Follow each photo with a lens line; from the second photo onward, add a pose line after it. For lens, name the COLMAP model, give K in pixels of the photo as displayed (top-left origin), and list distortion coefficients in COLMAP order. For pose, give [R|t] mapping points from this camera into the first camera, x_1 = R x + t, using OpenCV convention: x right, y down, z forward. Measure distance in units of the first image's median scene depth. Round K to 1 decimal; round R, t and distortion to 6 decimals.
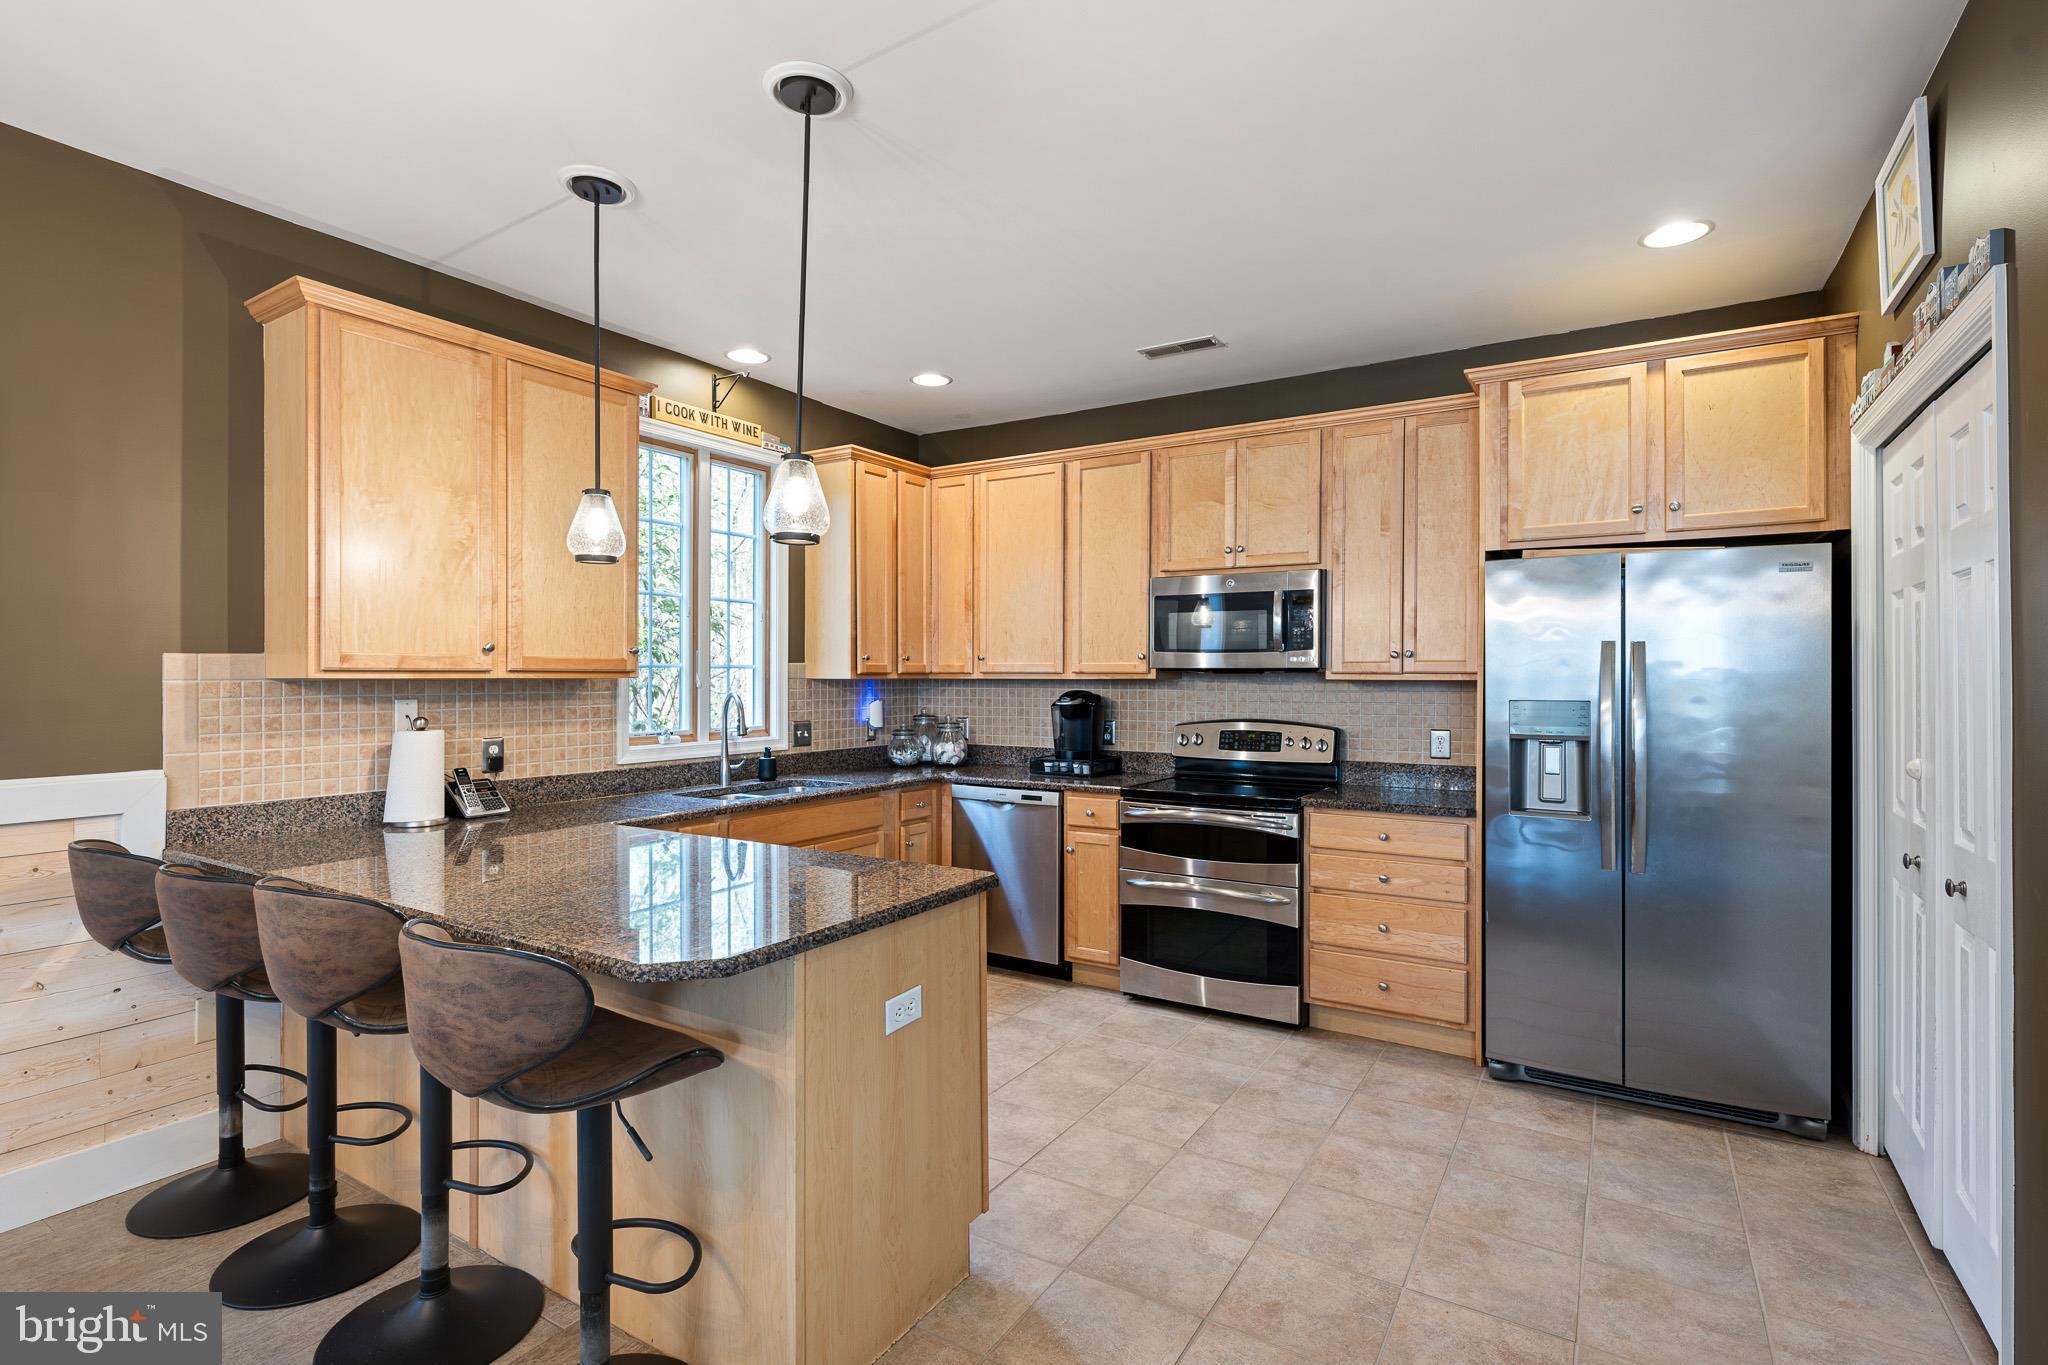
lens RADIAL K [[953.2, 0, 1023.6], [0, 953.2, 678.7], [0, 0, 1]] dist [-0.000958, -0.000426]
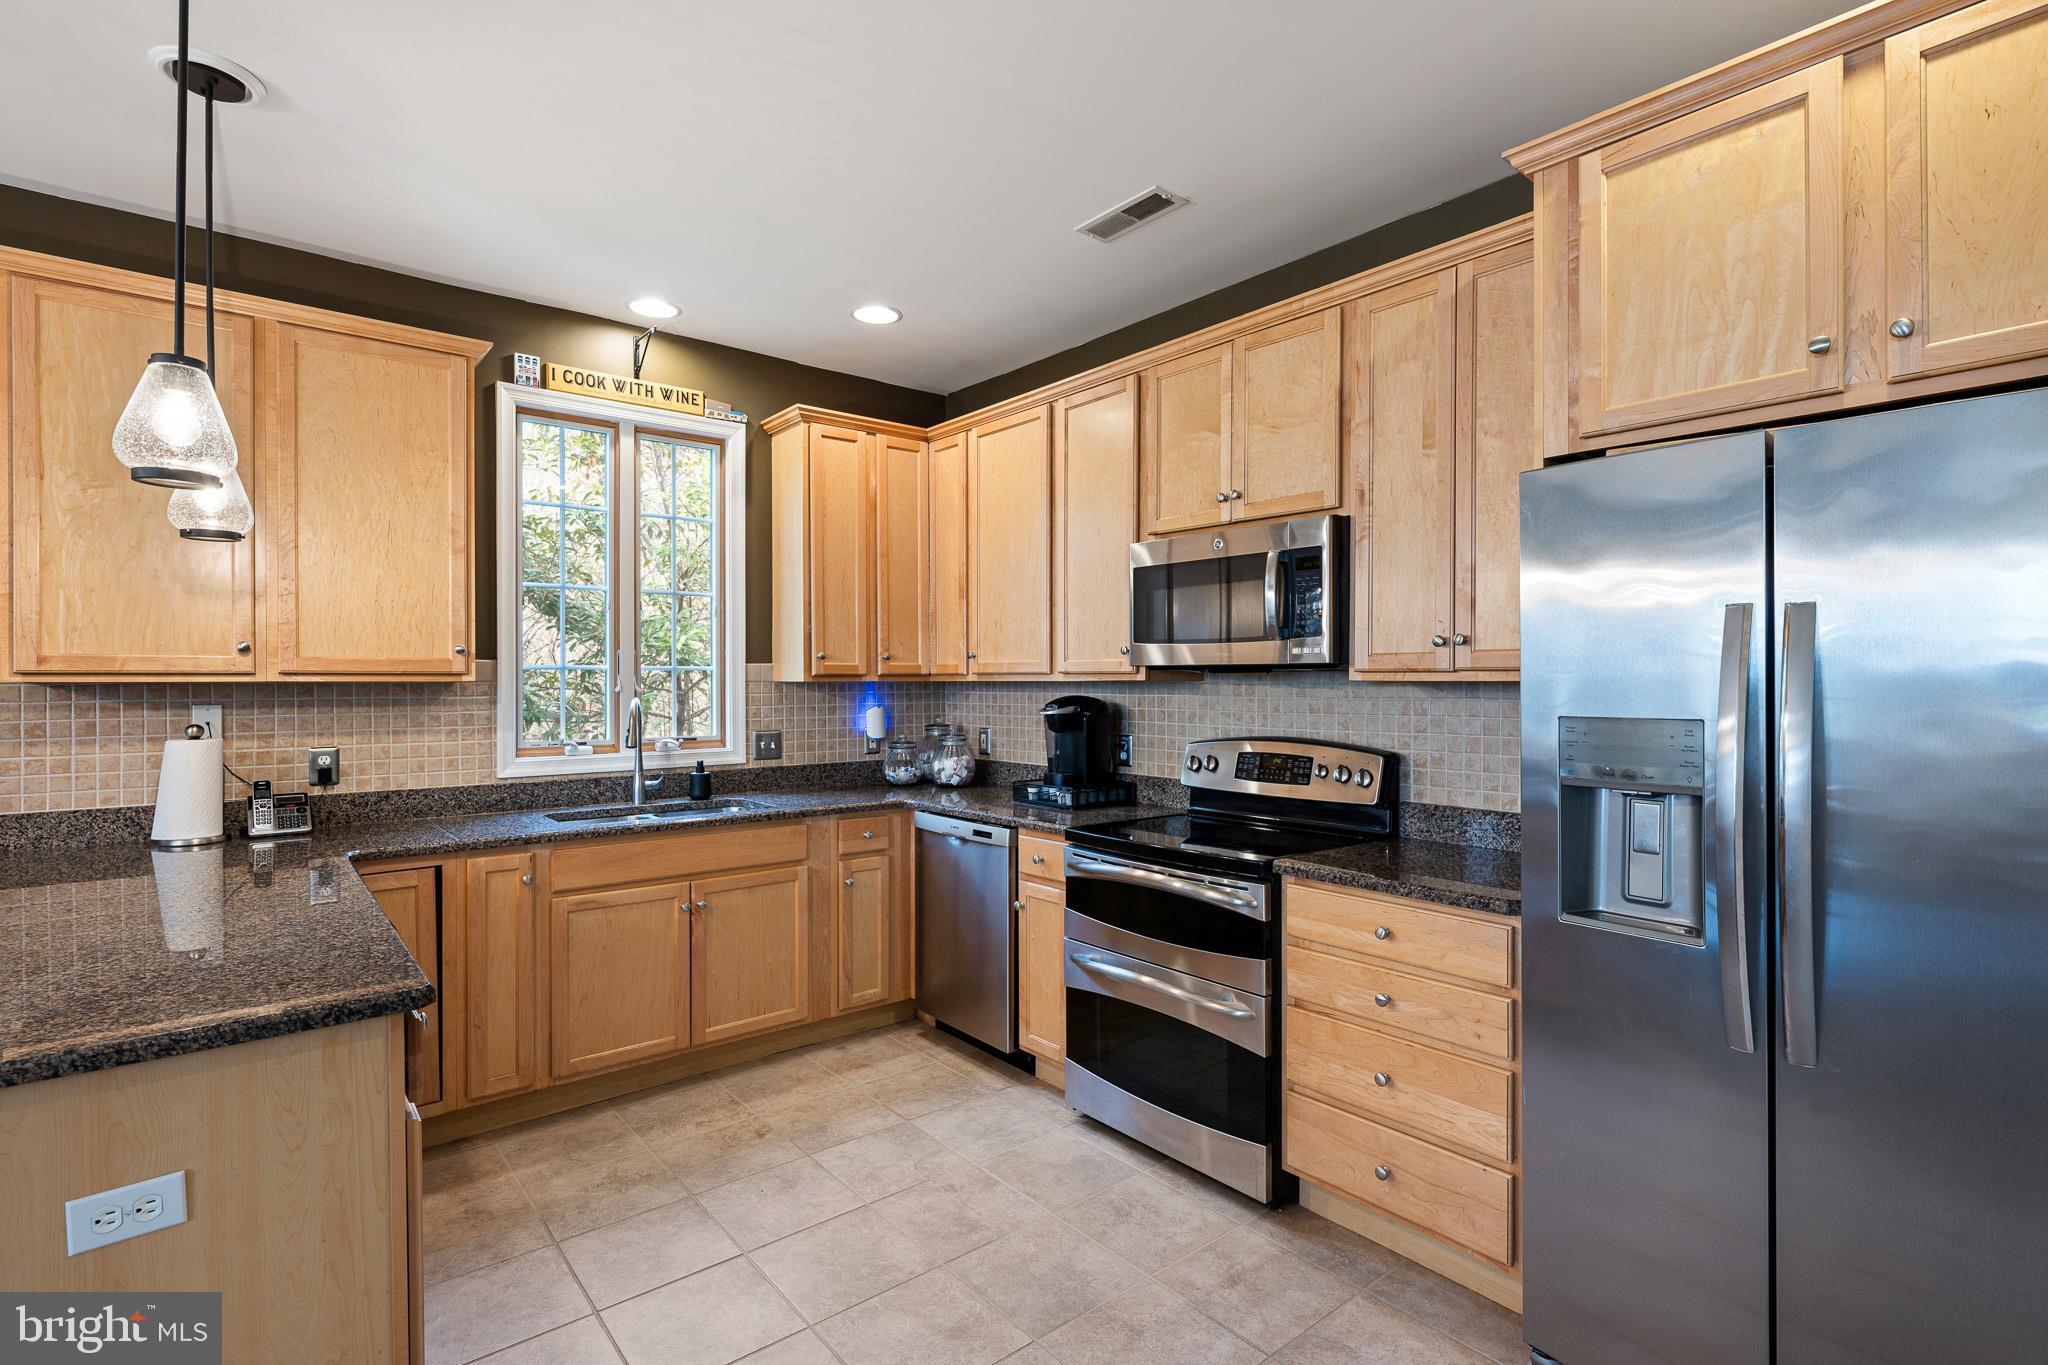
lens RADIAL K [[953.2, 0, 1024.0], [0, 953.2, 682.2], [0, 0, 1]] dist [-0.000958, -0.000426]
pose [[0.948850, -0.002331, -0.315720, 0.321172], [0.002438, 0.999997, -0.000057, 0.001410], [0.315719, -0.000716, 0.948853, 0.305600]]
